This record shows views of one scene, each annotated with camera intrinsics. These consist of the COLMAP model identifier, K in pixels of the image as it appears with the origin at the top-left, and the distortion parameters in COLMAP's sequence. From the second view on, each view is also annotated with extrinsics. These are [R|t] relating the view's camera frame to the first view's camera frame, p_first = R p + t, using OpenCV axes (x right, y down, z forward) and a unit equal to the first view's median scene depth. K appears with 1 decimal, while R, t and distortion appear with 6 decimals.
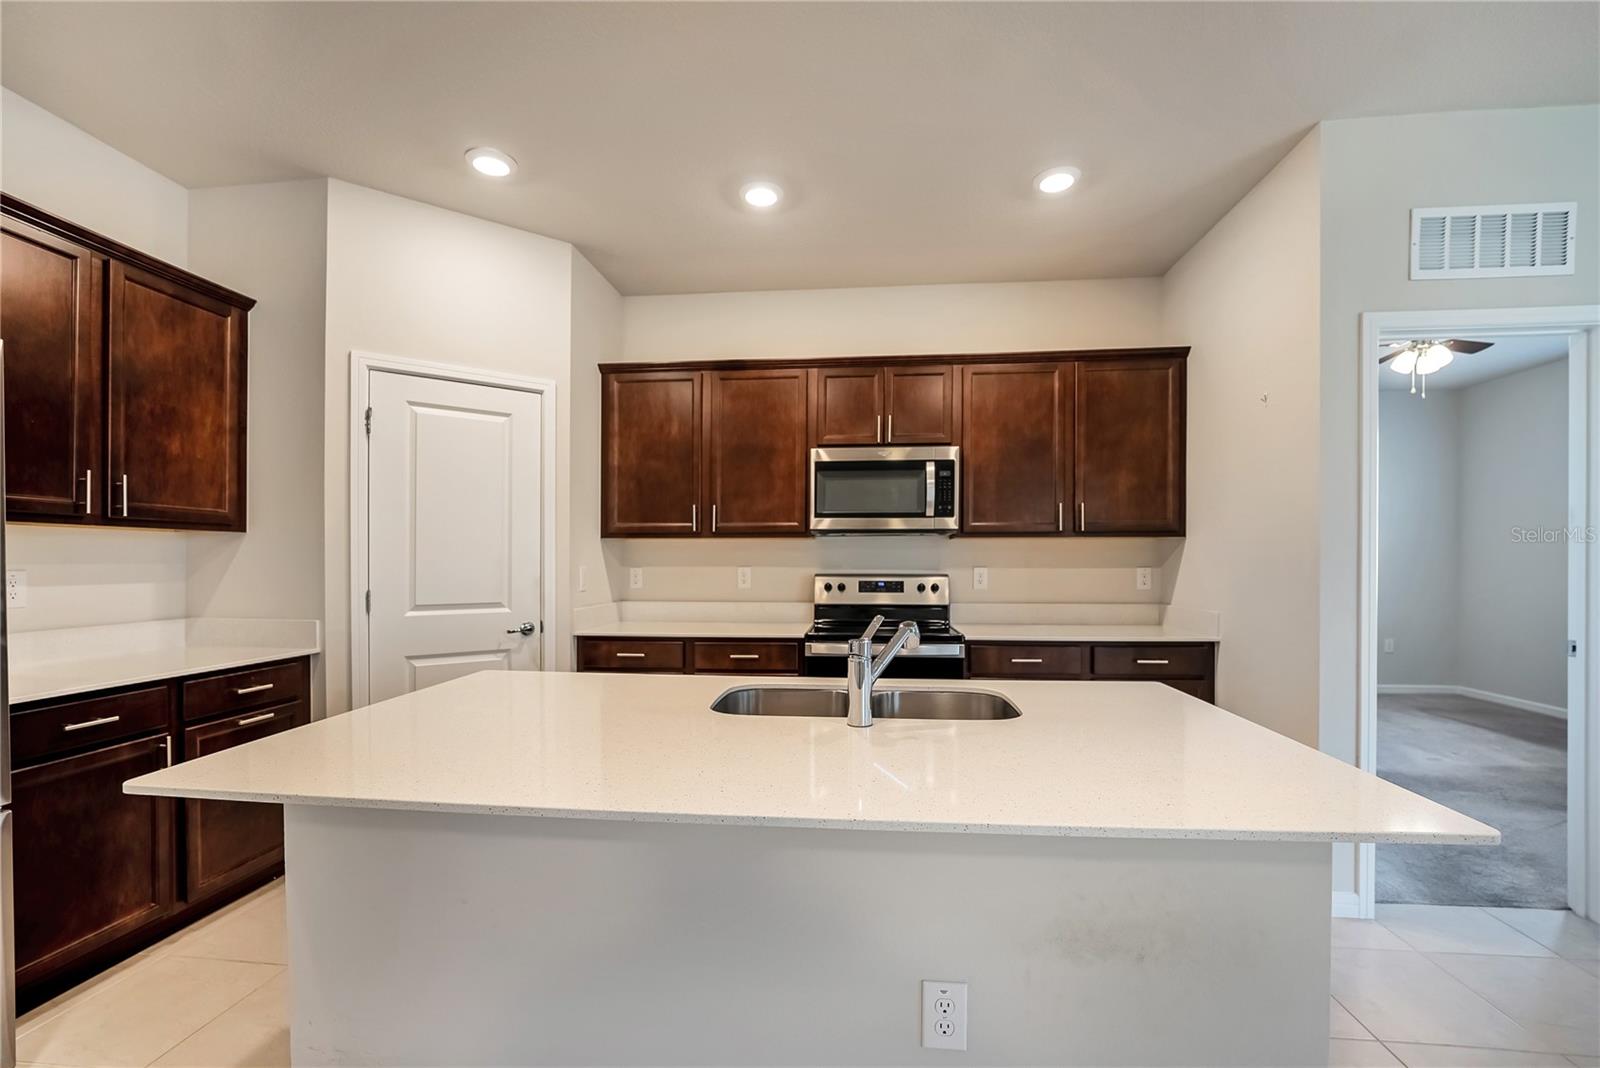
lens RADIAL K [[670.4, 0, 800.8], [0, 670.4, 564.5], [0, 0, 1]] dist [-0.026787, -0.000021]
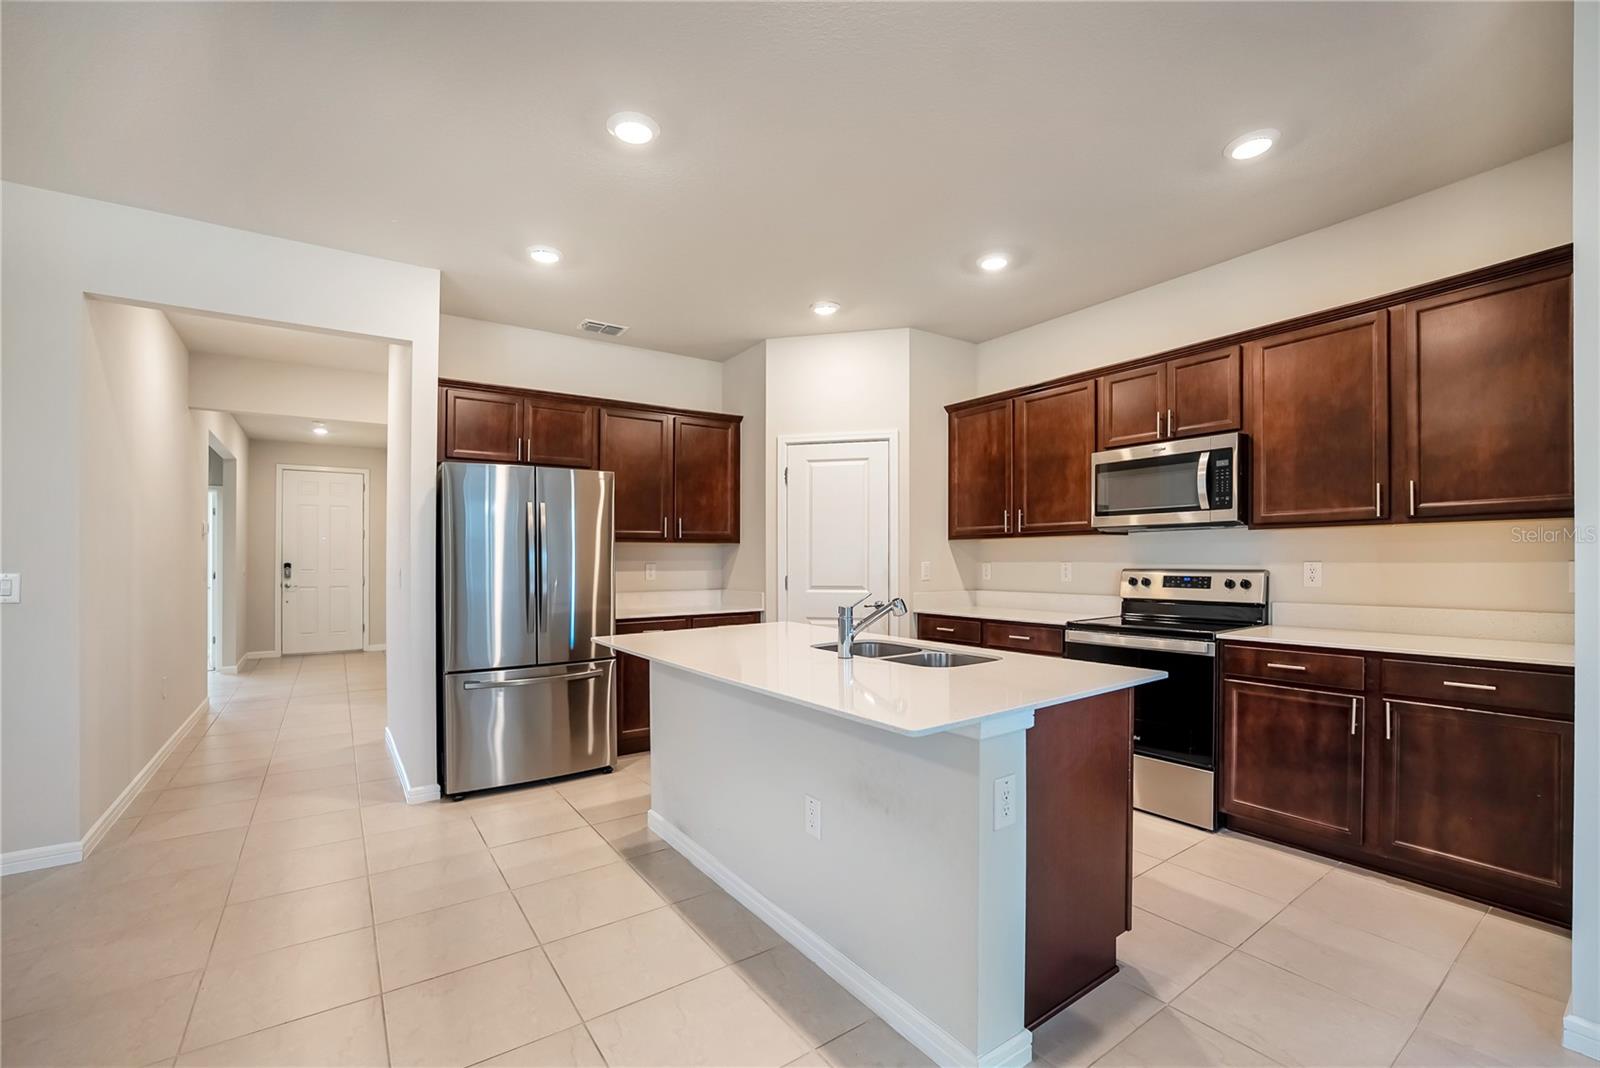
lens RADIAL K [[670.4, 0, 800.8], [0, 670.4, 564.5], [0, 0, 1]] dist [-0.026787, -0.000021]
pose [[0.645403, 0.001123, -0.763842, 0.538614], [0.002907, 0.999988, 0.003926, 0.002227], [0.763837, -0.004754, 0.645392, -0.059987]]
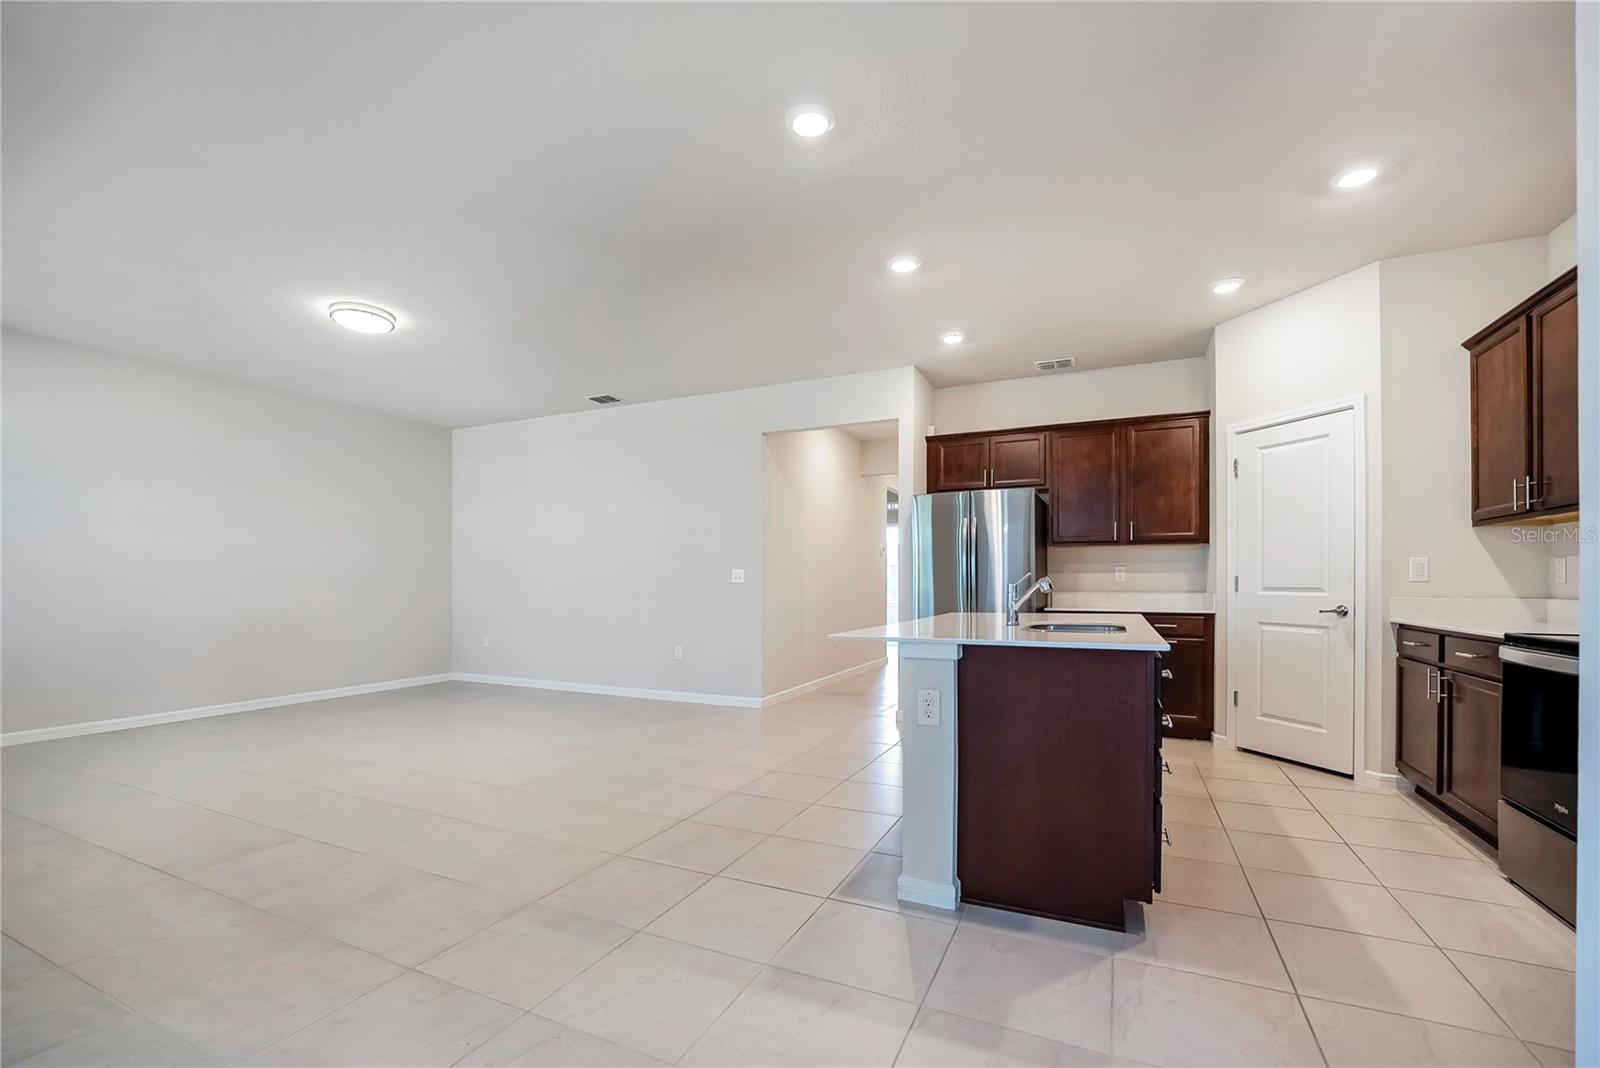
lens RADIAL K [[707.1, 0, 799.3], [0, 707.1, 575.1], [0, 0, 1]] dist [-0.002174, -0.000402]
pose [[-0.339646, -0.007178, -0.940526, 1.002924], [0.000878, 0.999968, -0.007949, 0.038123], [0.940553, -0.003525, -0.339628, 0.475962]]
